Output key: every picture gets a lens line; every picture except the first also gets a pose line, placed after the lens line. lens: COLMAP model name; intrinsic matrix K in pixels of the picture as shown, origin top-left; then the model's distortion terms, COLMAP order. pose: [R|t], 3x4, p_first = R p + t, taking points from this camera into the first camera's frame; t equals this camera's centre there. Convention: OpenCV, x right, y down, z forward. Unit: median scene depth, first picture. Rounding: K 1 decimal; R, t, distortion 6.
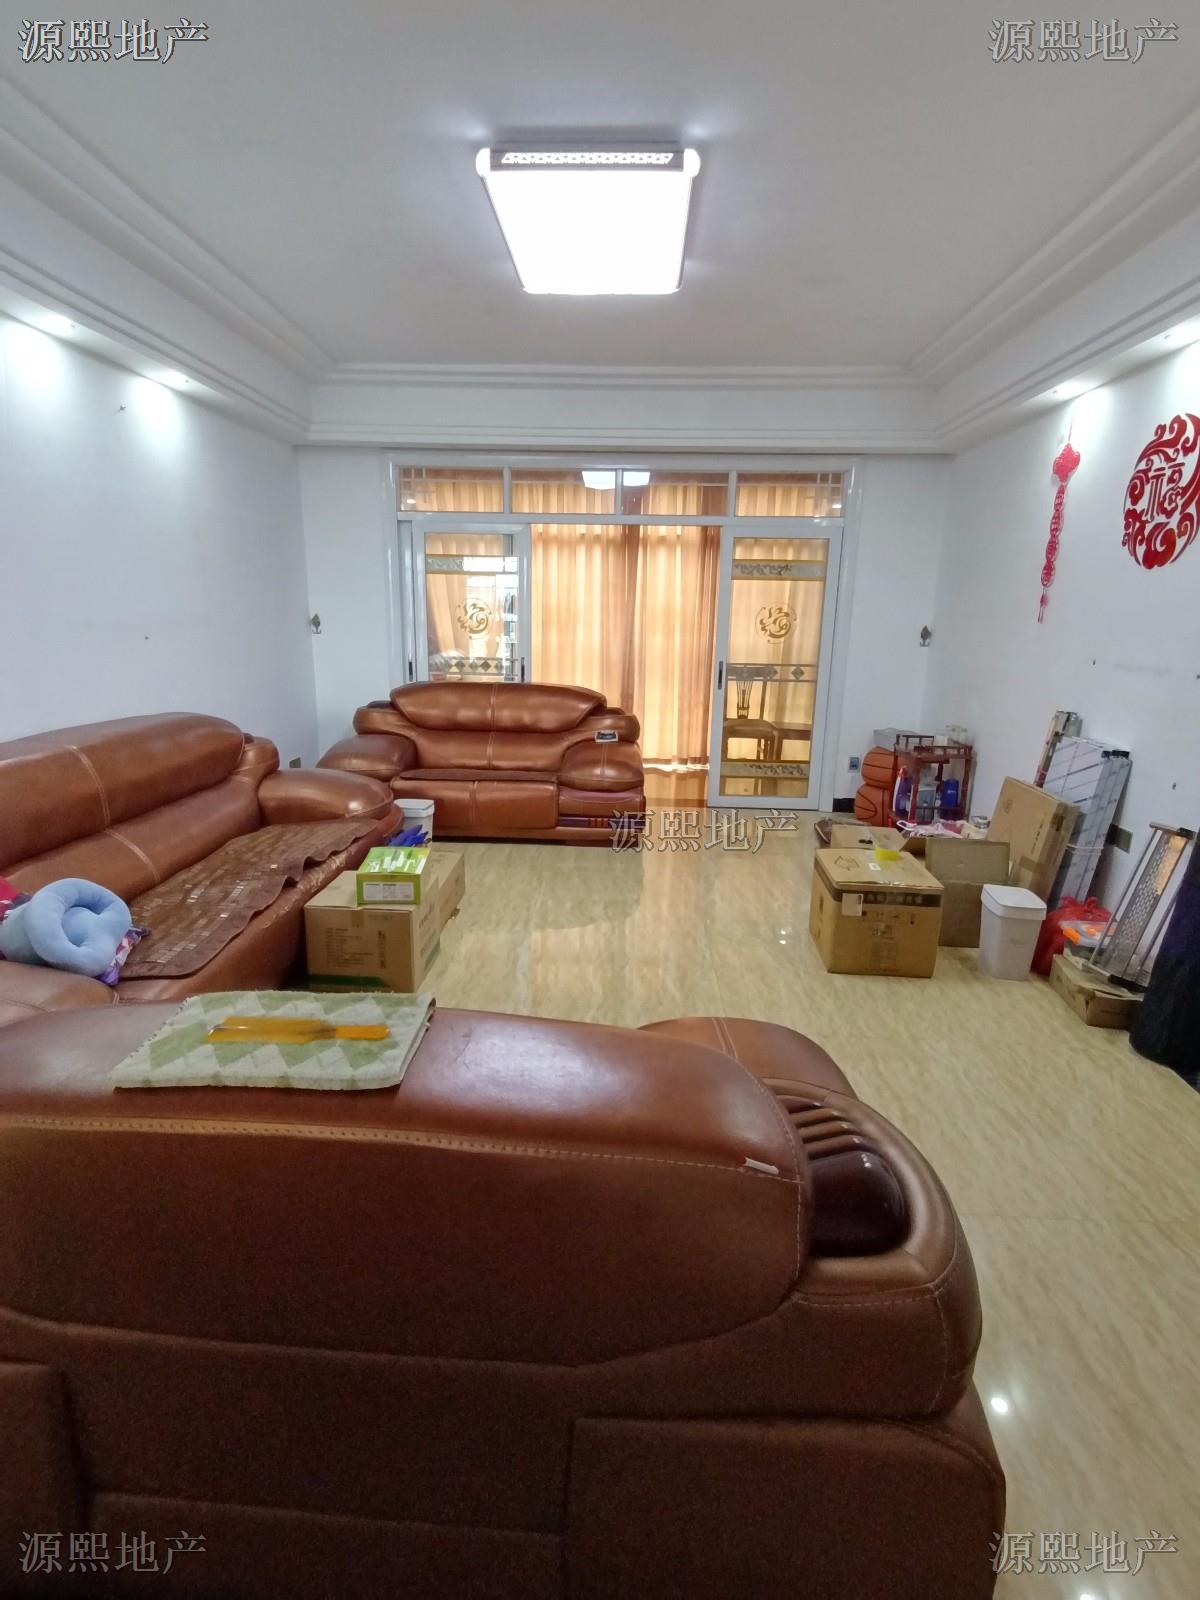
lens RADIAL K [[796.7, 0, 600.0], [0, 796.7, 800.0], [0, 0, 1]] dist [0.058372, -0.035954]
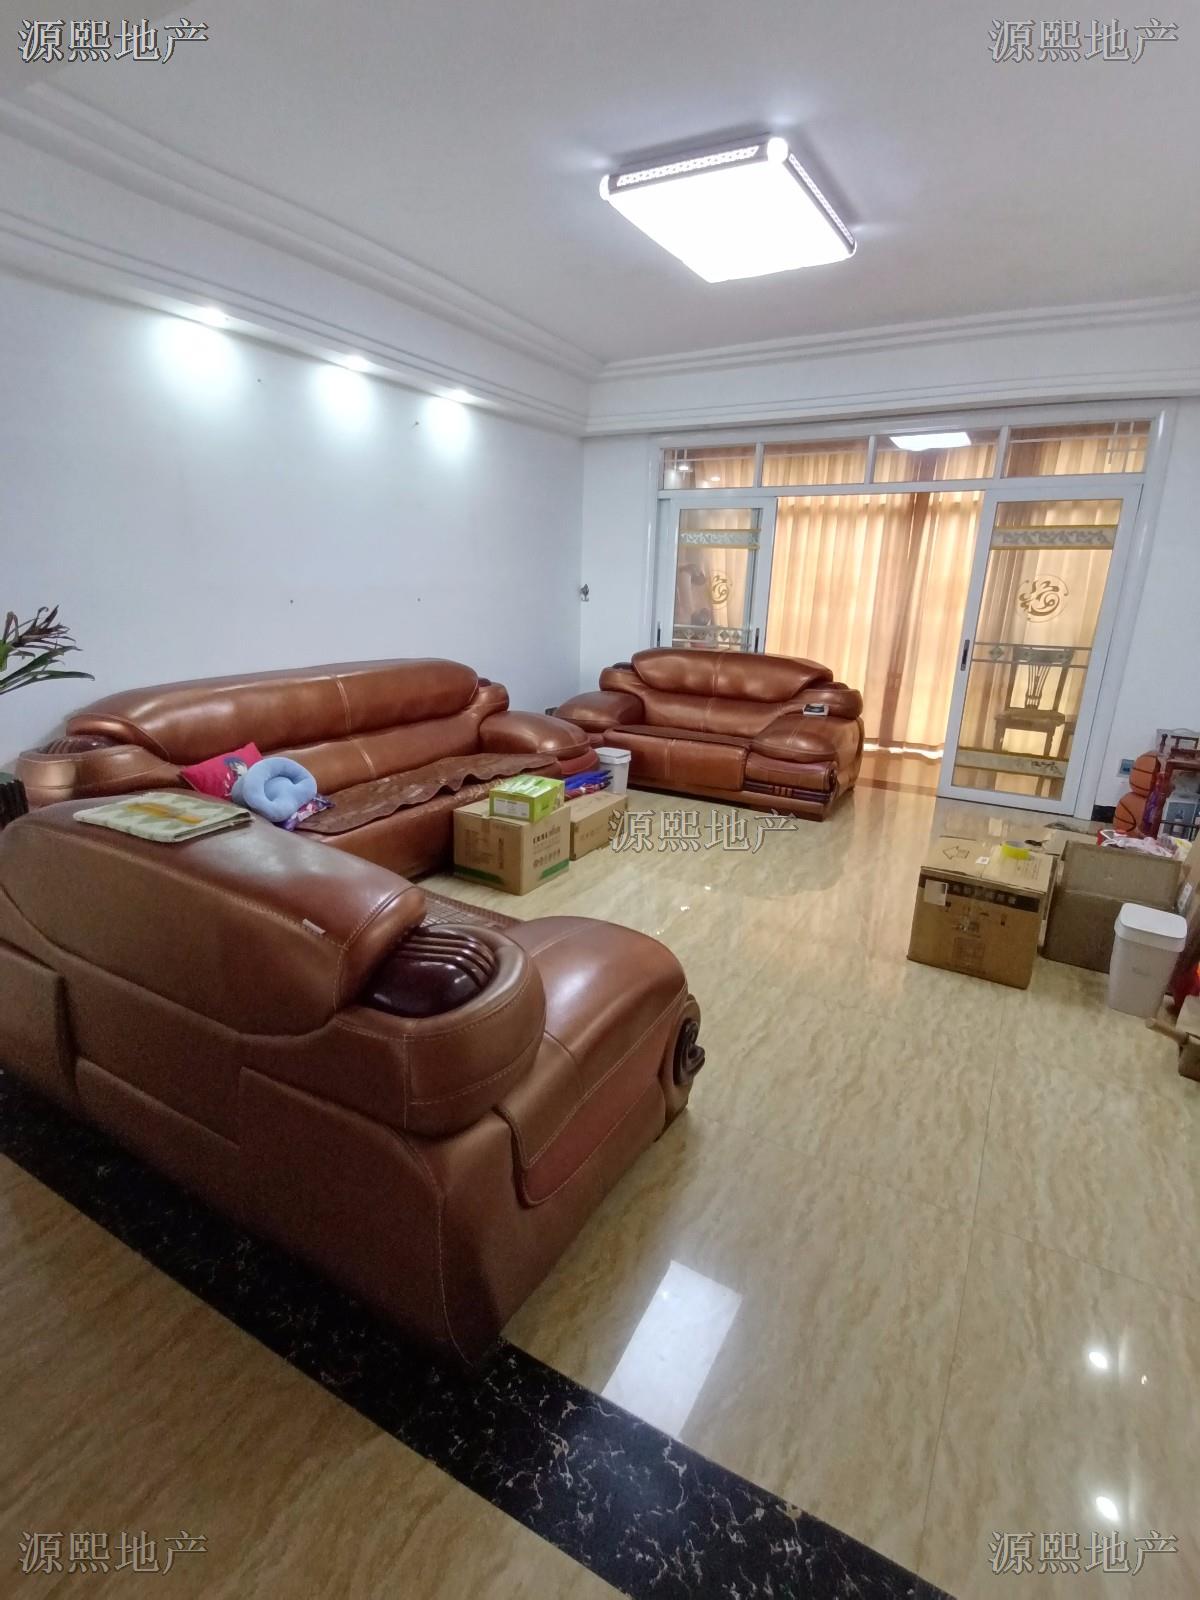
lens RADIAL K [[804.8, 0, 600.0], [0, 804.8, 800.0], [0, 0, 1]] dist [0.036711, 0.000408]
pose [[0.885054, 0.132022, -0.446375, 0.252980], [-0.121056, 0.991222, 0.053143, 0.012594], [0.449473, 0.007002, 0.893267, -0.024946]]
